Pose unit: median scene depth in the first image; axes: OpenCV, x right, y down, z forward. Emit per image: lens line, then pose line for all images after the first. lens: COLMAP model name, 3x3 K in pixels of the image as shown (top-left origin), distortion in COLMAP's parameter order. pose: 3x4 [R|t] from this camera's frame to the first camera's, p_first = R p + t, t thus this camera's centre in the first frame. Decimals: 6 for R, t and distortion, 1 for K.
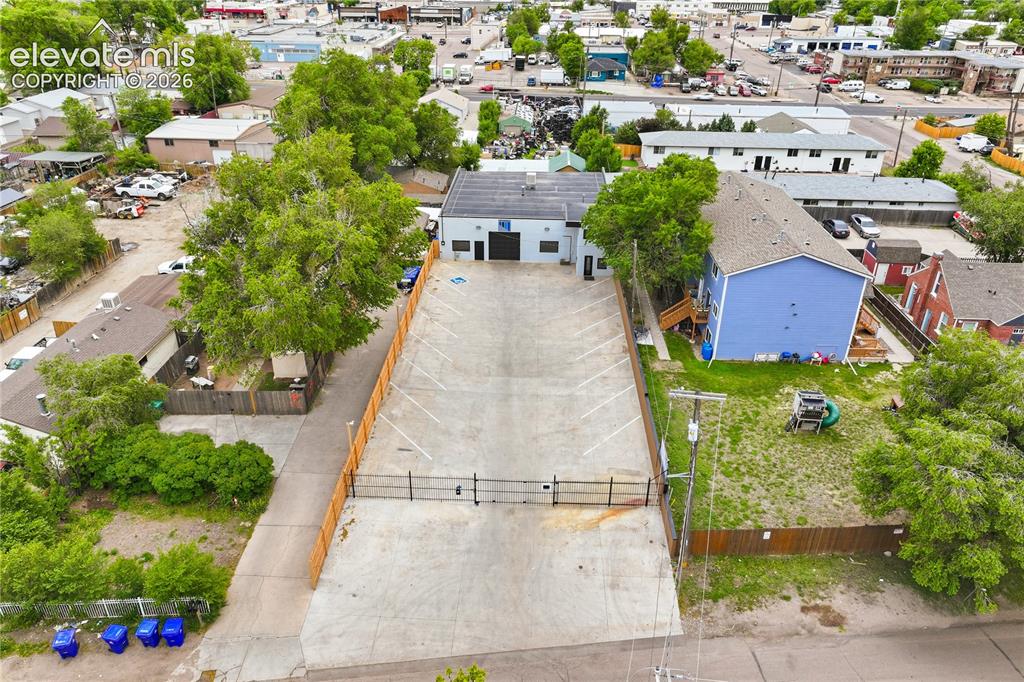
lens RADIAL K [[721.5, 0, 516.3], [0, 721.5, 338.7], [0, 0, 1]] dist [0.002895, 0.009824]
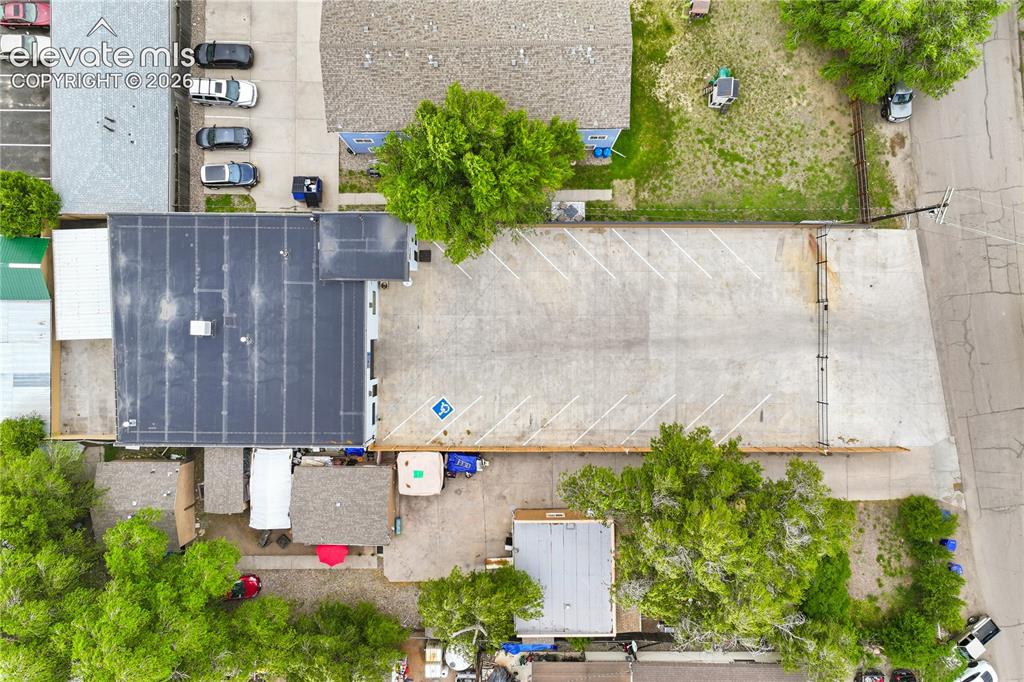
lens RADIAL K [[721.5, 0, 511.6], [0, 721.5, 340.6], [0, 0, 1]] dist [0.002895, 0.009824]
pose [[-0.034764, -0.999282, -0.015045, 0.013883], [0.468548, -0.029594, 0.882942, -0.987207], [-0.882754, 0.023645, 0.469241, 0.643208]]
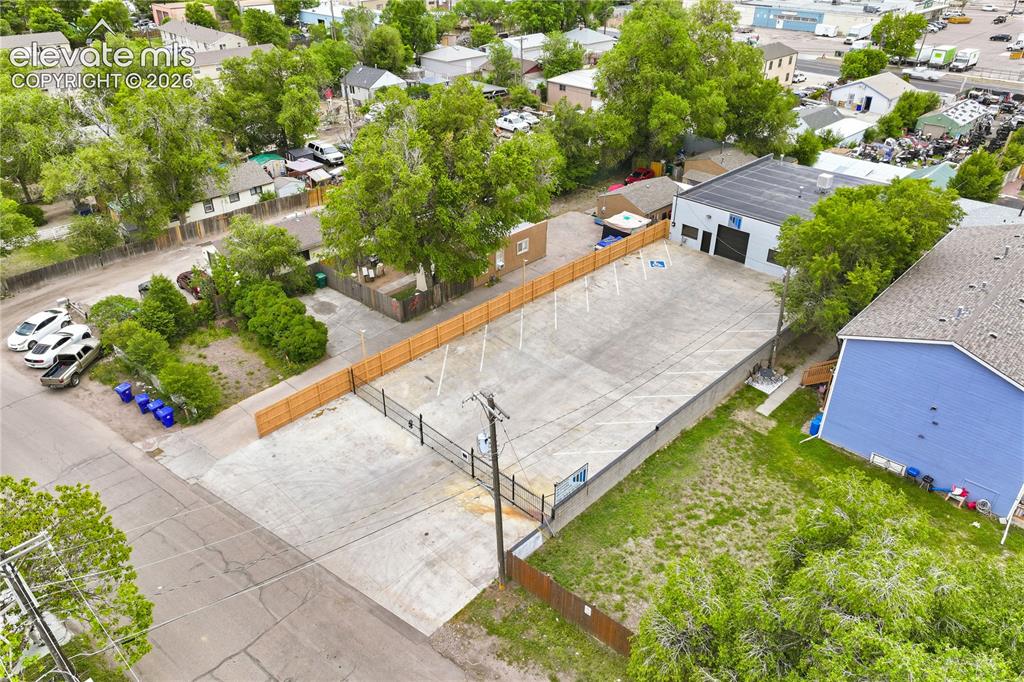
lens RADIAL K [[721.5, 0, 513.2], [0, 721.5, 334.5], [0, 0, 1]] dist [0.002895, 0.009824]
pose [[0.736824, 0.334027, -0.587807, 0.455493], [-0.313094, 0.939164, 0.141220, -0.083662], [0.599219, 0.079985, 0.796580, 0.168105]]
